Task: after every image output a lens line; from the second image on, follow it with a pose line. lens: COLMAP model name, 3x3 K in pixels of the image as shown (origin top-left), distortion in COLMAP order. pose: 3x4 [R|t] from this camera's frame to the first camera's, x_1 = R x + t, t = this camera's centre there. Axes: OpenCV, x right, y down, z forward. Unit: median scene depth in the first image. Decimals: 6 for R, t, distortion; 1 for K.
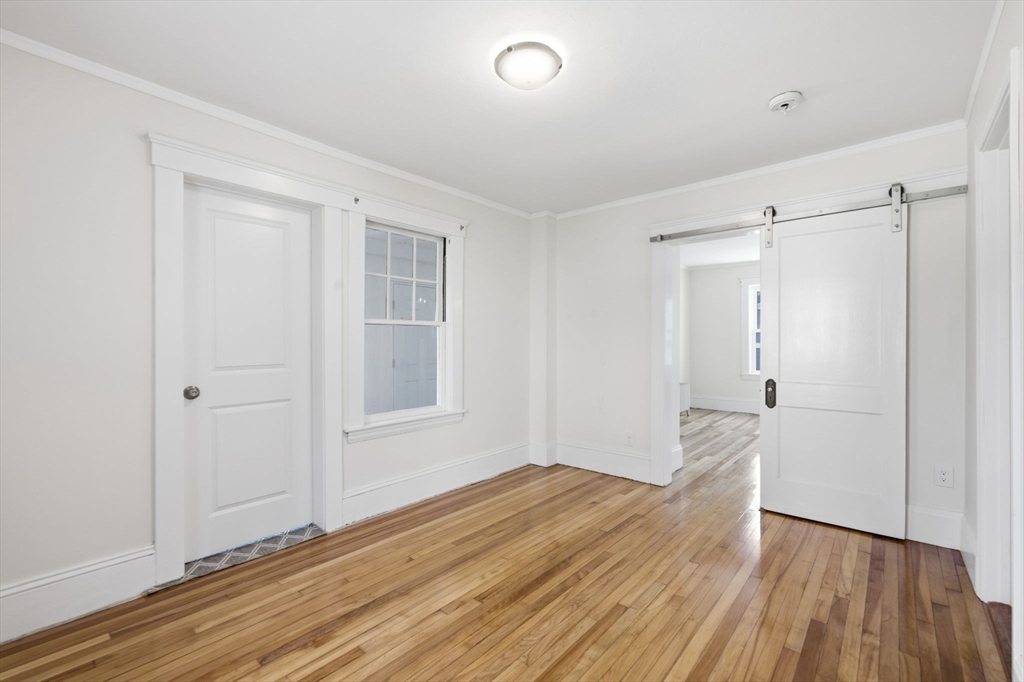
lens RADIAL K [[438.7, 0, 512.0], [0, 438.7, 341.0], [0, 0, 1]] dist [0.000940, 0.000091]
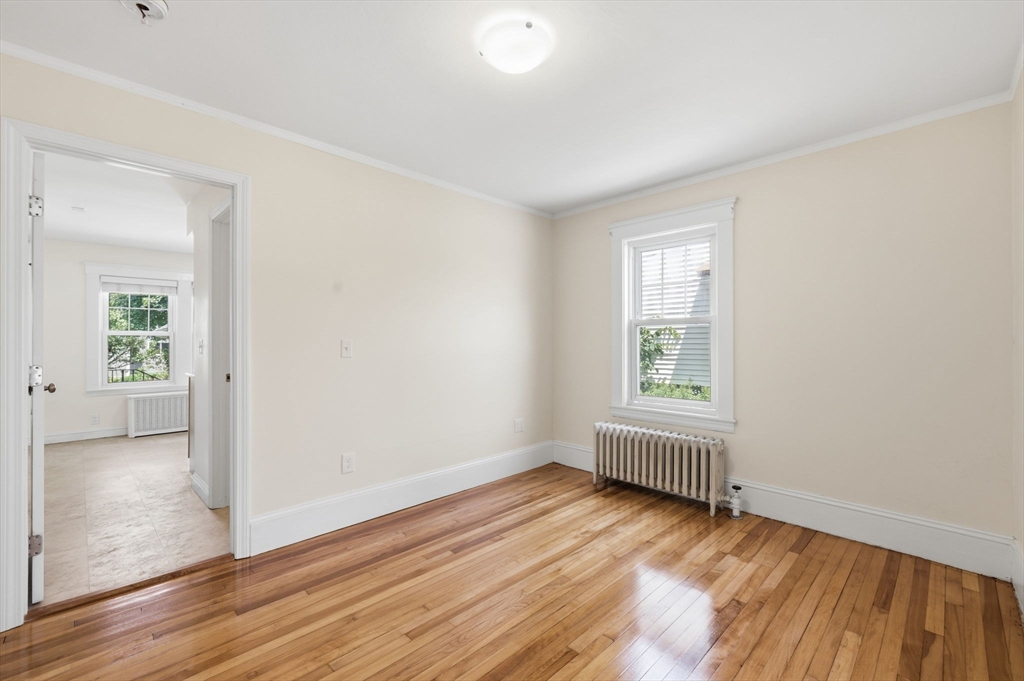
lens RADIAL K [[438.7, 0, 512.0], [0, 438.7, 340.5], [0, 0, 1]] dist [0.000940, 0.000091]
pose [[-0.997378, 0.001547, 0.072349, -0.023883], [0.001671, 0.999997, 0.001657, -0.002489], [-0.072346, 0.001773, -0.997378, 1.911067]]
